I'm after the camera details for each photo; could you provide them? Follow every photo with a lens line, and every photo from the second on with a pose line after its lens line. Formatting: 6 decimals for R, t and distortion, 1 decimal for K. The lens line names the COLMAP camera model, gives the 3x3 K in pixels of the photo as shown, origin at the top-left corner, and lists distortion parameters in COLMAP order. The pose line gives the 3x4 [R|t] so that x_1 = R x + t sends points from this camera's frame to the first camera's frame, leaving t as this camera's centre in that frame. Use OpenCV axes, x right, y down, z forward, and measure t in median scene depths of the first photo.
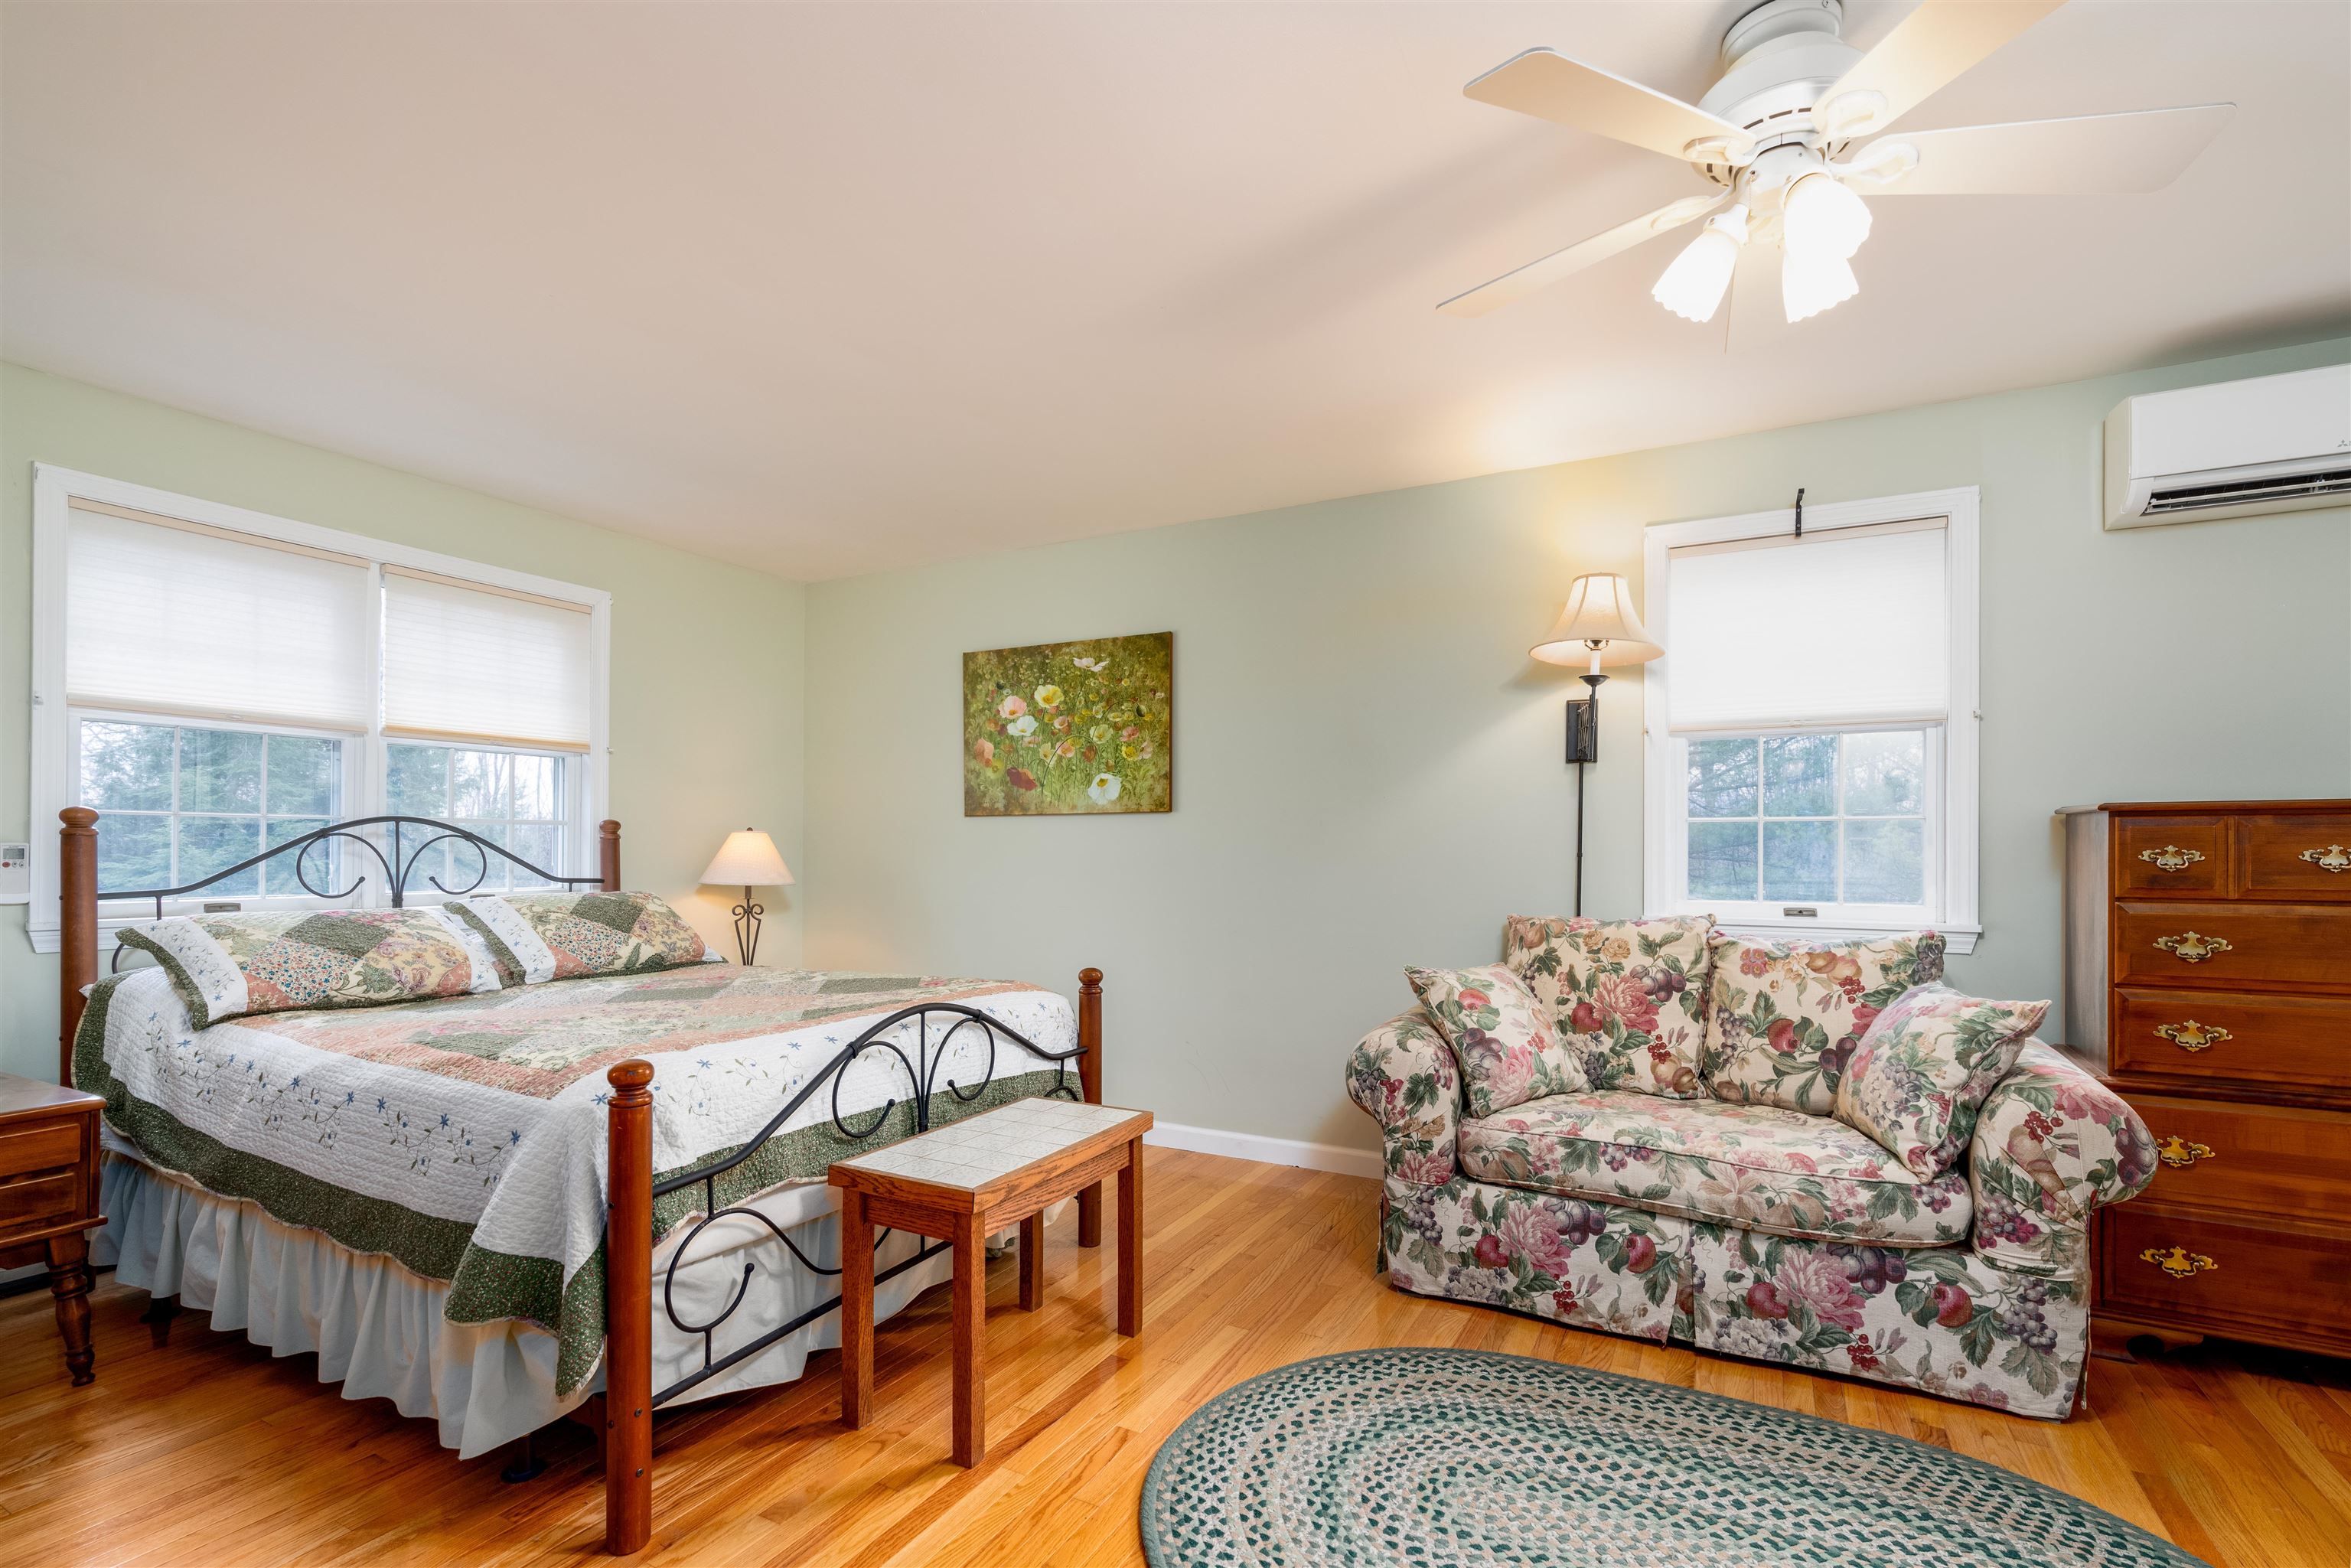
lens RADIAL K [[1063.9, 0, 1183.3], [0, 1063.9, 842.7], [0, 0, 1]] dist [-0.013140, 0.000515]
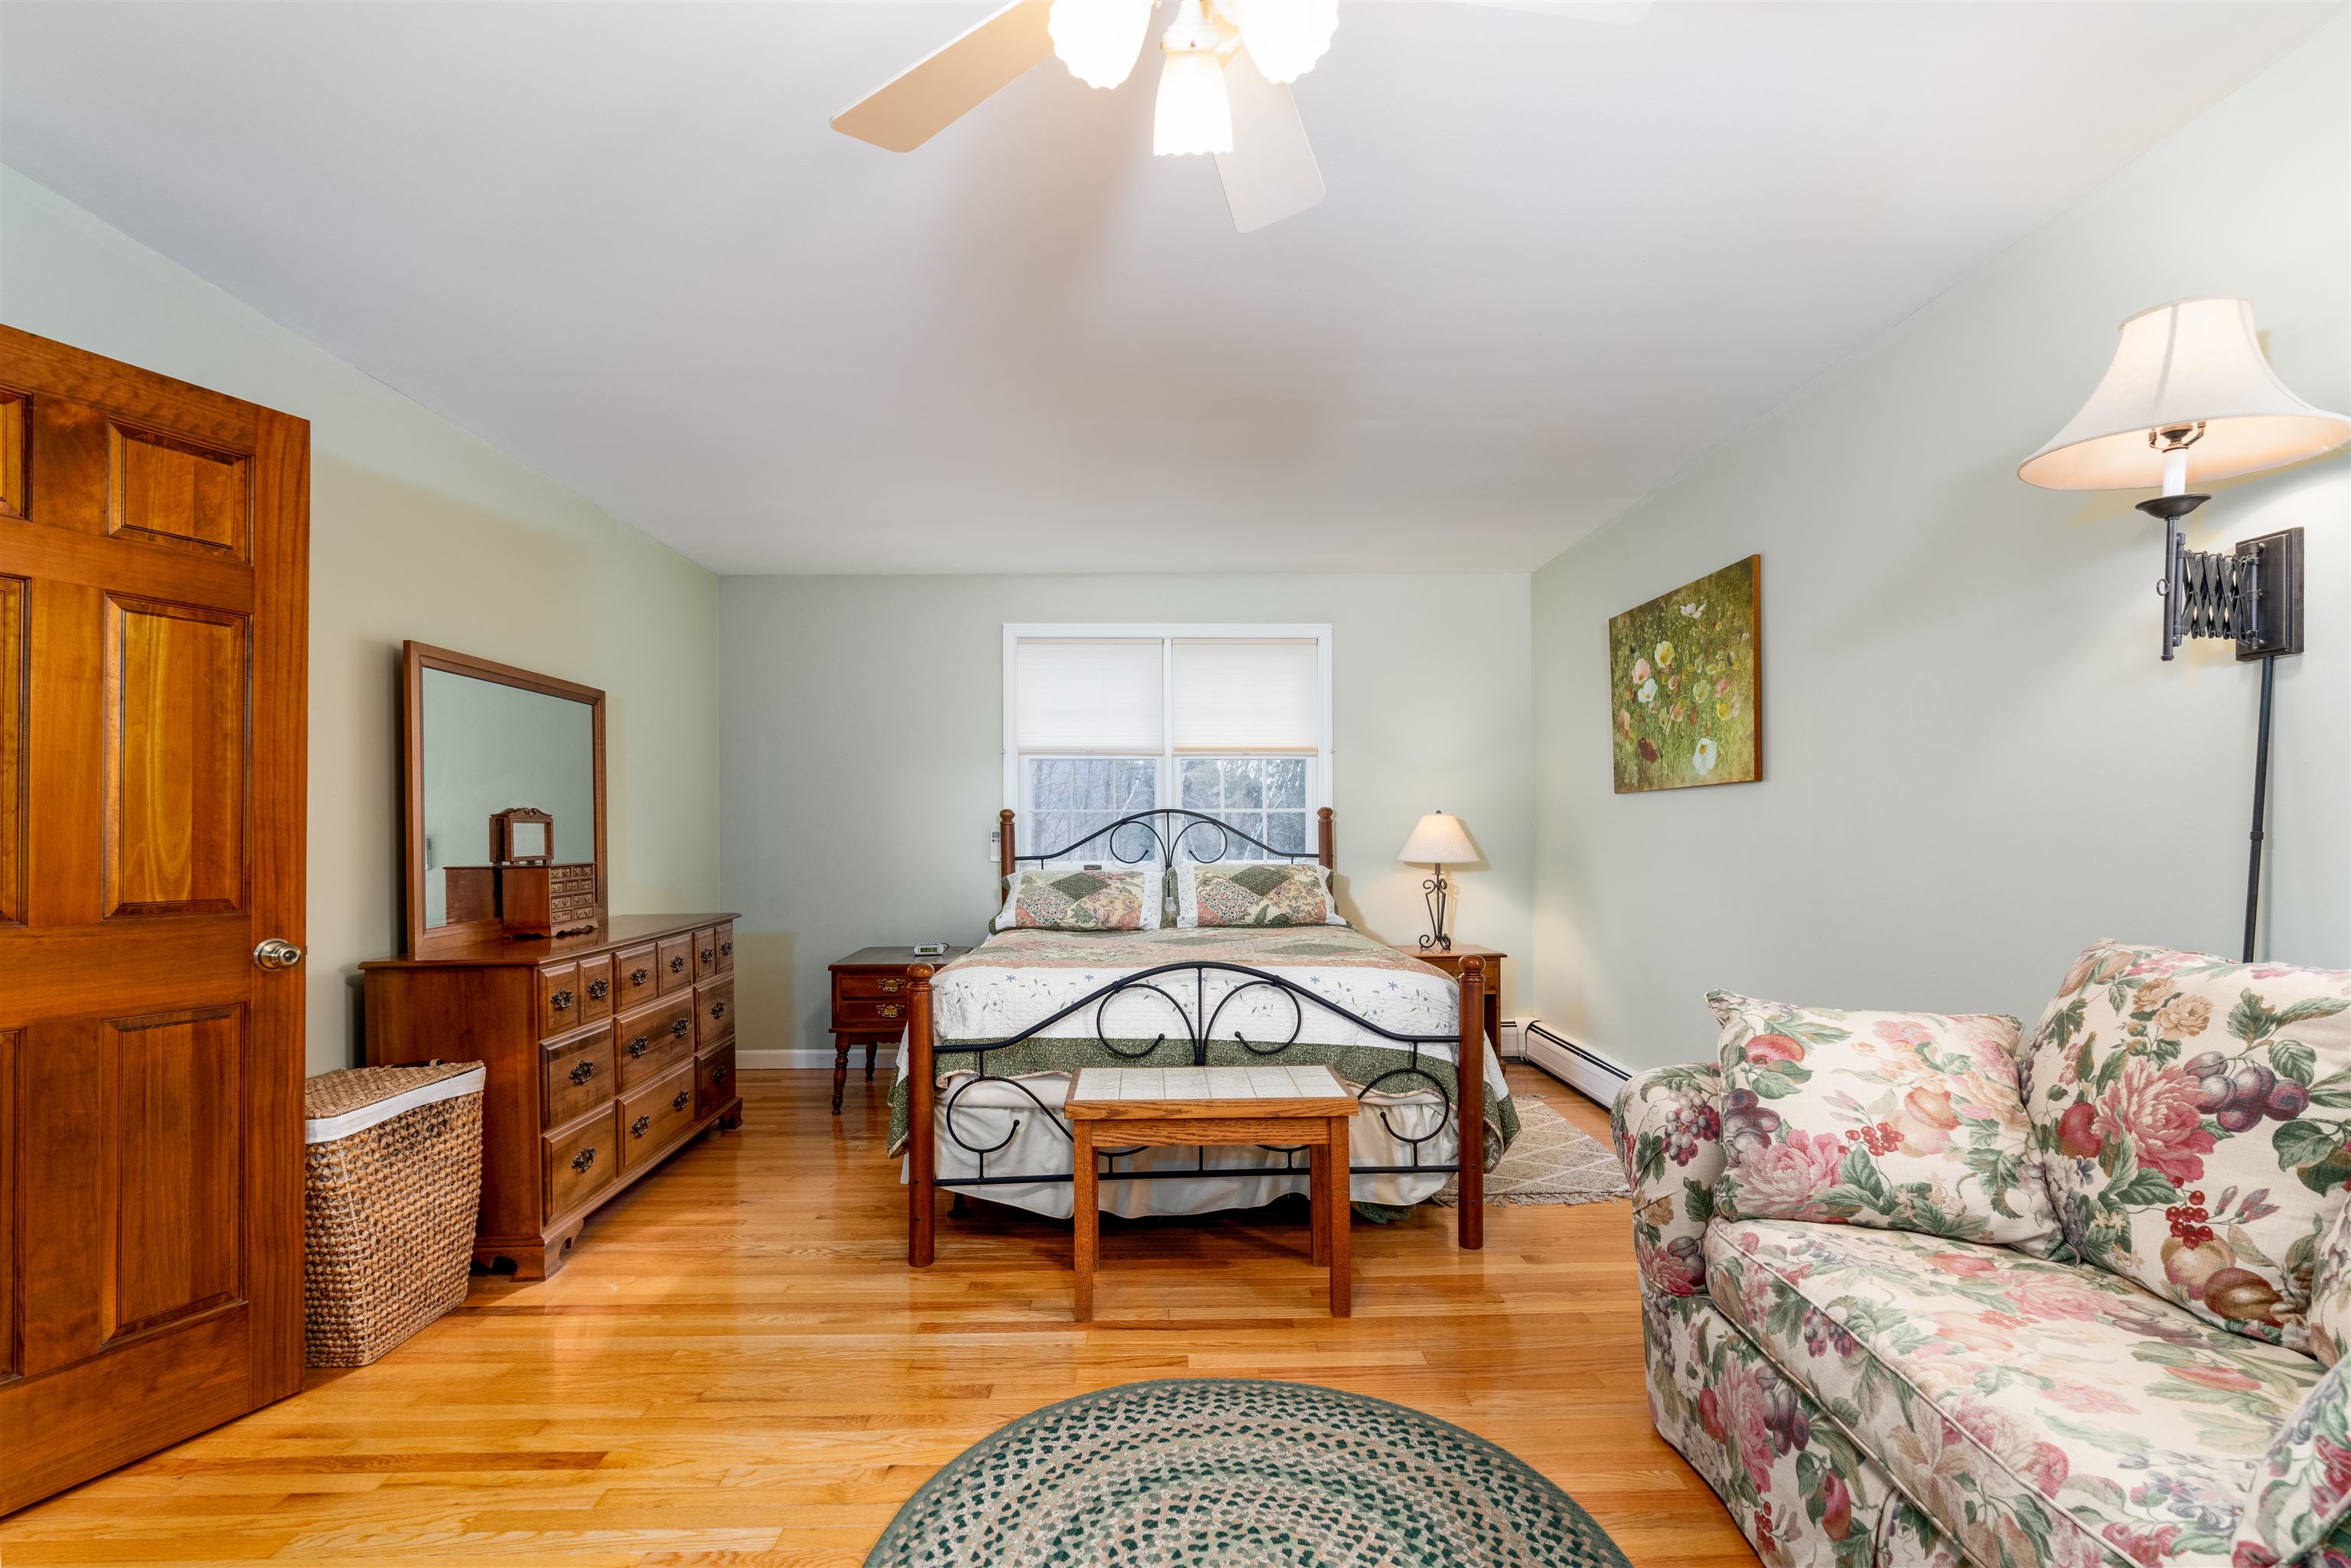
lens RADIAL K [[1056.4, 0, 1175.1], [0, 1056.4, 823.8], [0, 0, 1]] dist [-0.002369, 0.000530]
pose [[0.492388, -0.009568, -0.870323, 0.637171], [0.011673, 0.999922, -0.004389, 0.001925], [0.870298, -0.007998, 0.492461, 0.323082]]
